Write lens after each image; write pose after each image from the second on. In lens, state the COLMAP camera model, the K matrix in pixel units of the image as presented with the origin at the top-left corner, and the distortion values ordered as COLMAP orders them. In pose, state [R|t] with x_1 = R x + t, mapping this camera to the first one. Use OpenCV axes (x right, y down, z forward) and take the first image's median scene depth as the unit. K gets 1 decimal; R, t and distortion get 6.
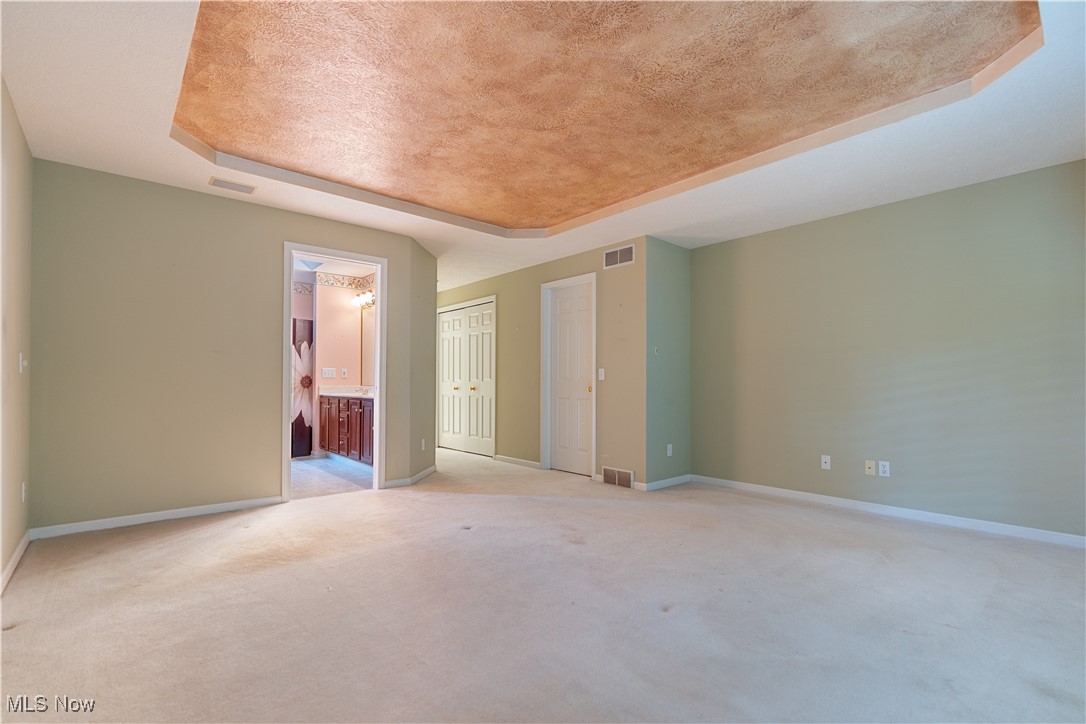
lens RADIAL K [[494.0, 0, 547.9], [0, 494.0, 368.0], [0, 0, 1]] dist [-0.016007, 0.002630]
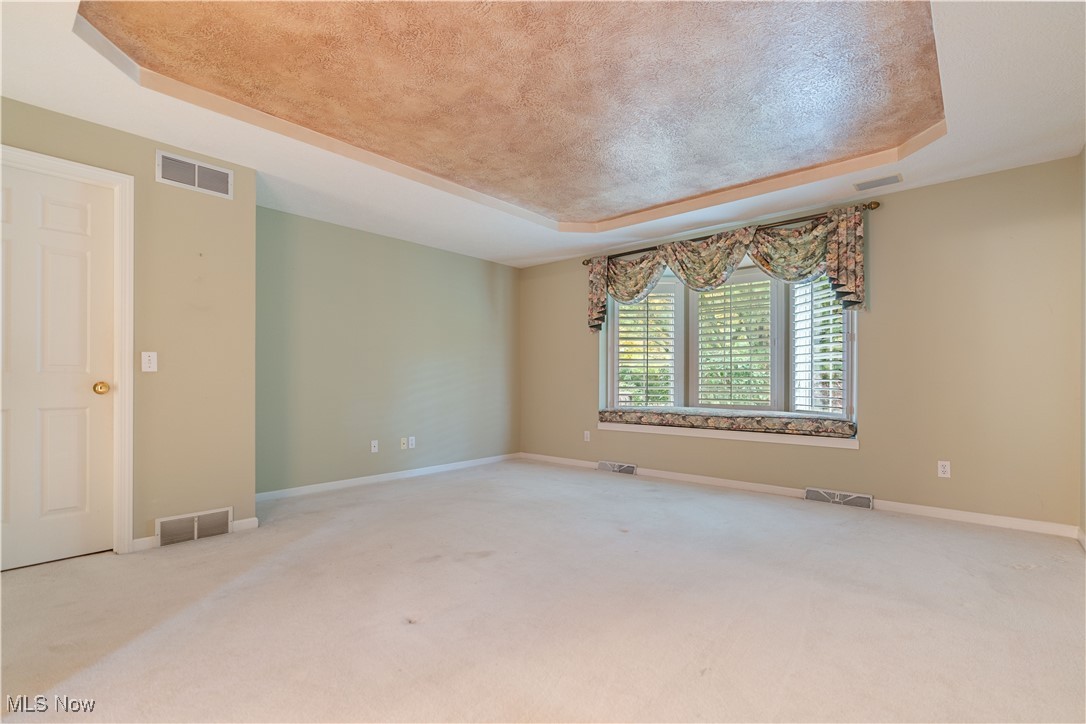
lens RADIAL K [[494.0, 0, 548.9], [0, 494.0, 370.4], [0, 0, 1]] dist [-0.016007, 0.002630]
pose [[-0.135543, 0.014840, 0.990660, -0.677300], [-0.031409, 0.999321, -0.019267, 0.025244], [-0.990274, -0.033727, -0.134985, 0.807762]]
